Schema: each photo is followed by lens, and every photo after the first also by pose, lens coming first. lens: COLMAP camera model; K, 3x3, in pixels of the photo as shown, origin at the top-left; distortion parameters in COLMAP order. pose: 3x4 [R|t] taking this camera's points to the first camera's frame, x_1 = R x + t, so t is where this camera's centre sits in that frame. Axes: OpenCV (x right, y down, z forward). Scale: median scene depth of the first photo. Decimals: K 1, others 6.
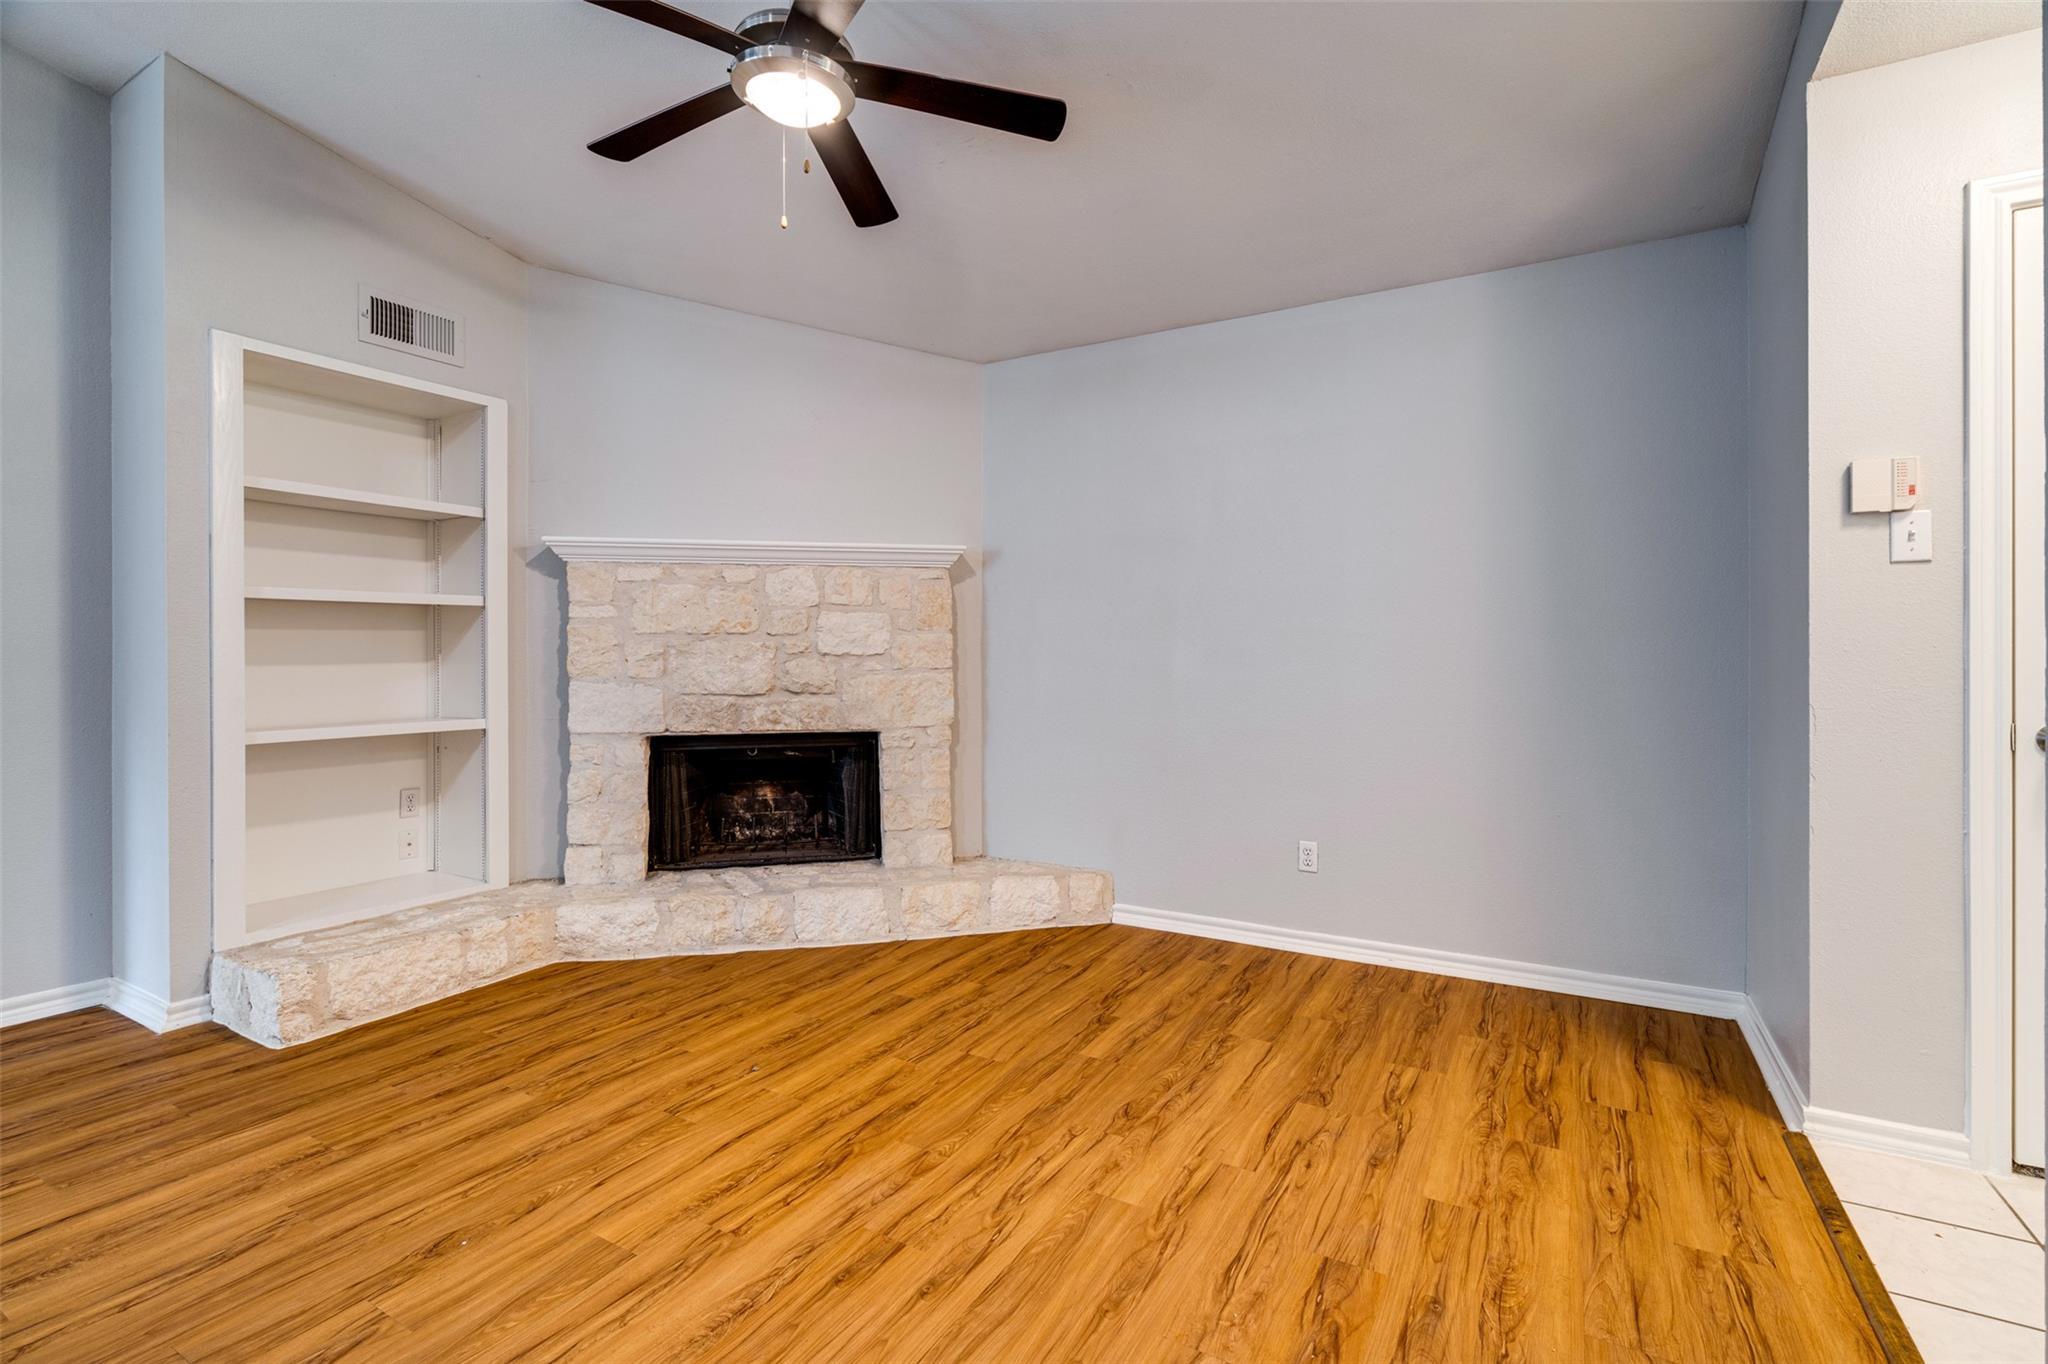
lens RADIAL K [[922.6, 0, 1025.2], [0, 922.6, 671.2], [0, 0, 1]] dist [-0.003991, 0.001885]
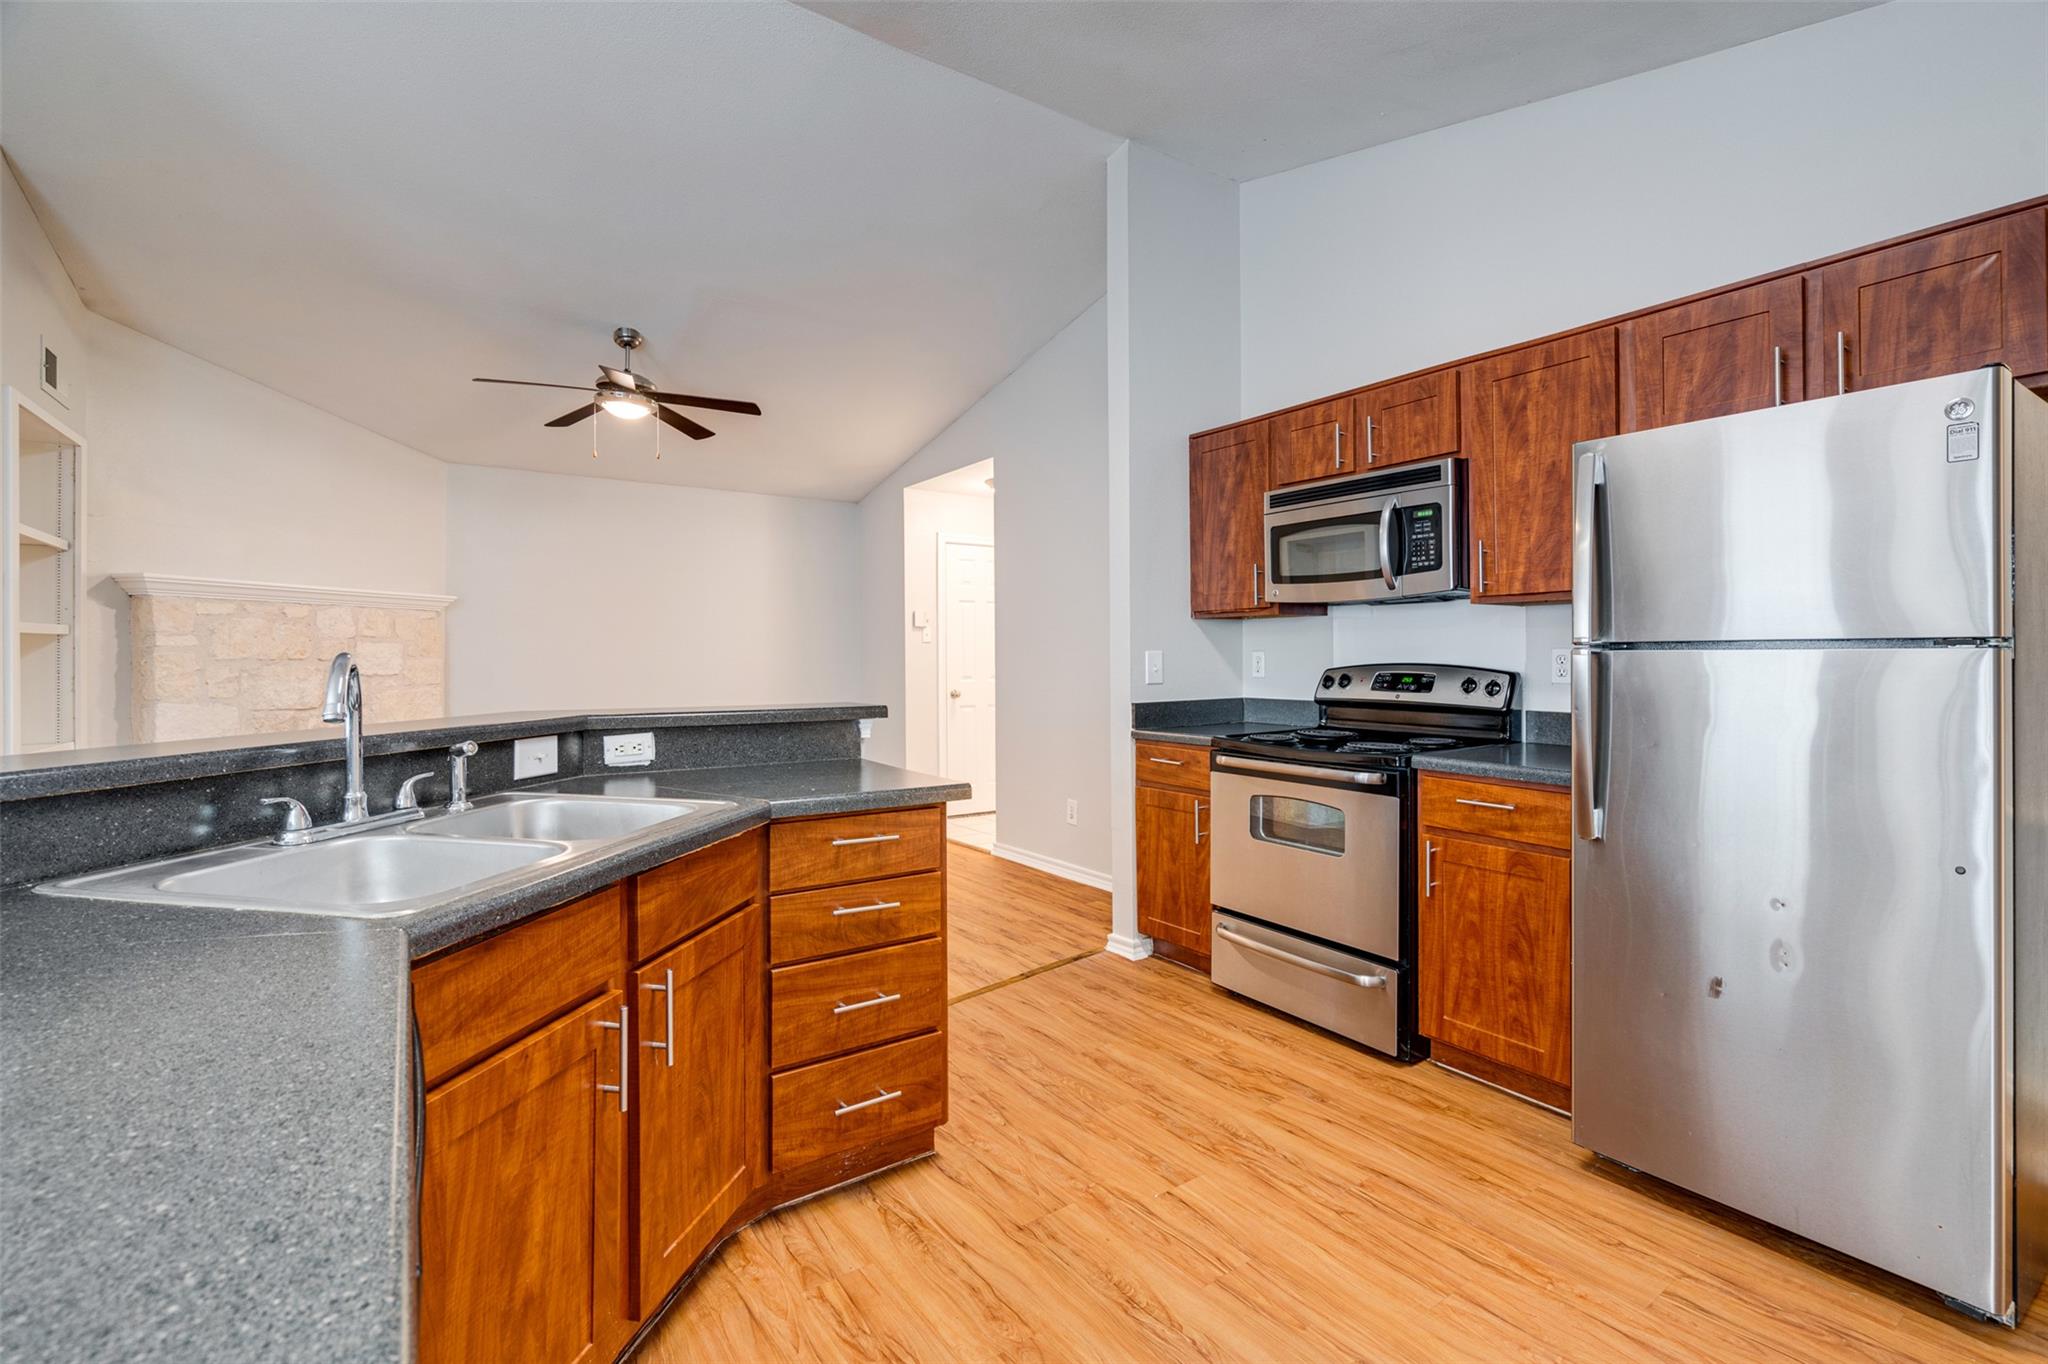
lens RADIAL K [[922.6, 0, 1028.9], [0, 922.6, 664.1], [0, 0, 1]] dist [-0.003991, 0.001885]
pose [[0.434693, -0.005019, 0.900565, -1.209176], [0.019685, 0.999798, -0.003930, -0.013292], [-0.900364, 0.019436, 0.434704, -0.498271]]
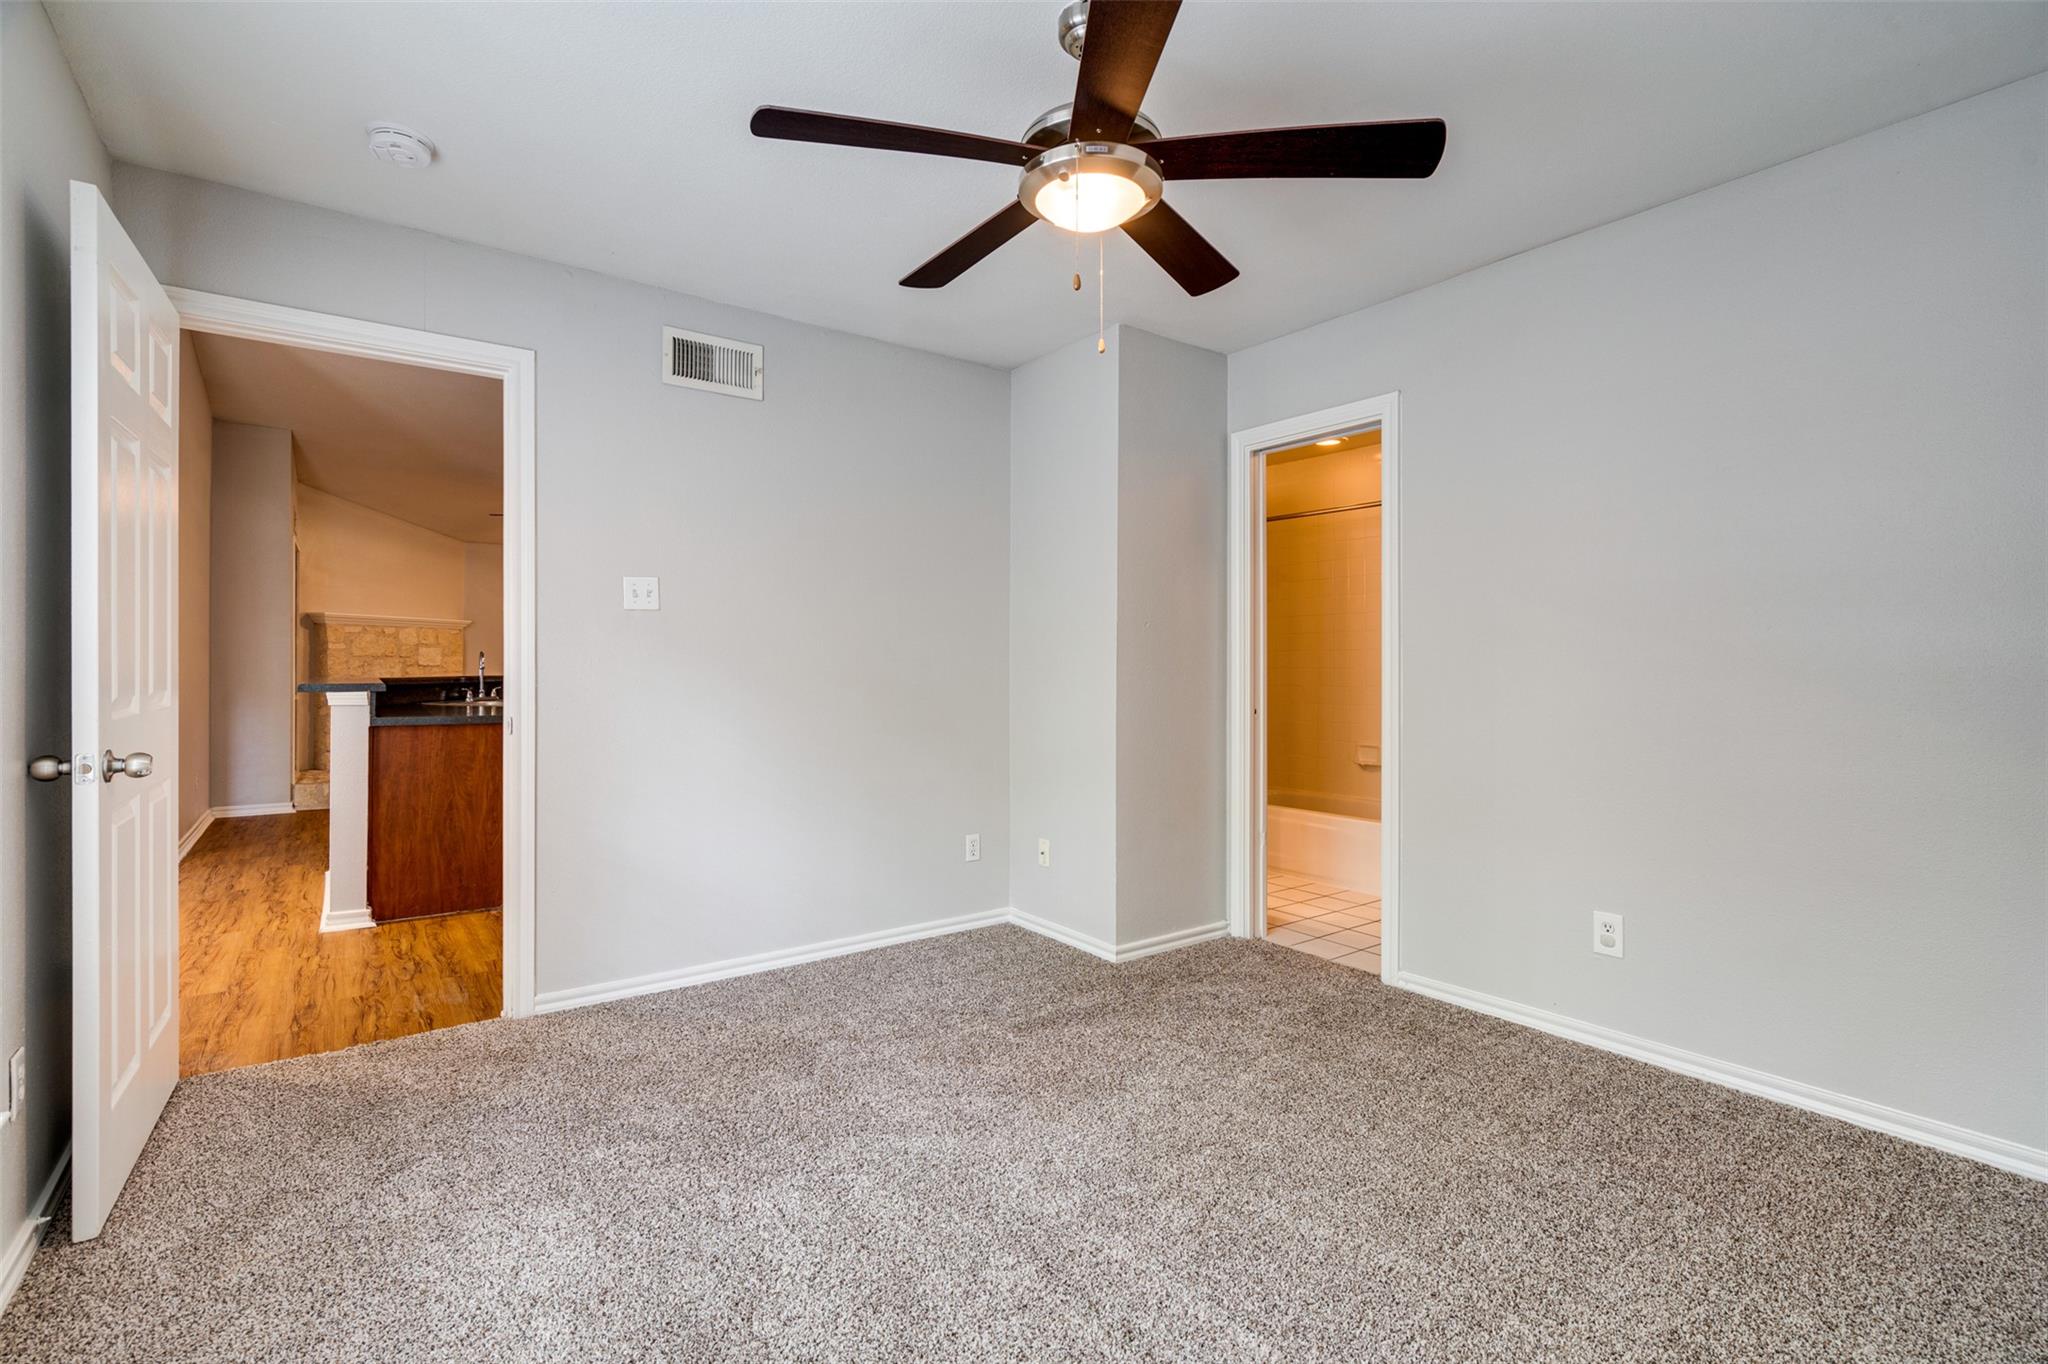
lens RADIAL K [[922.6, 0, 1024.5], [0, 922.6, 681.0], [0, 0, 1]] dist [-0.003991, 0.001885]
pose [[0.406548, -0.012037, 0.913550, -2.132366], [0.012443, 0.999893, 0.007638, 0.026183], [-0.913545, 0.008262, 0.406655, -1.645381]]
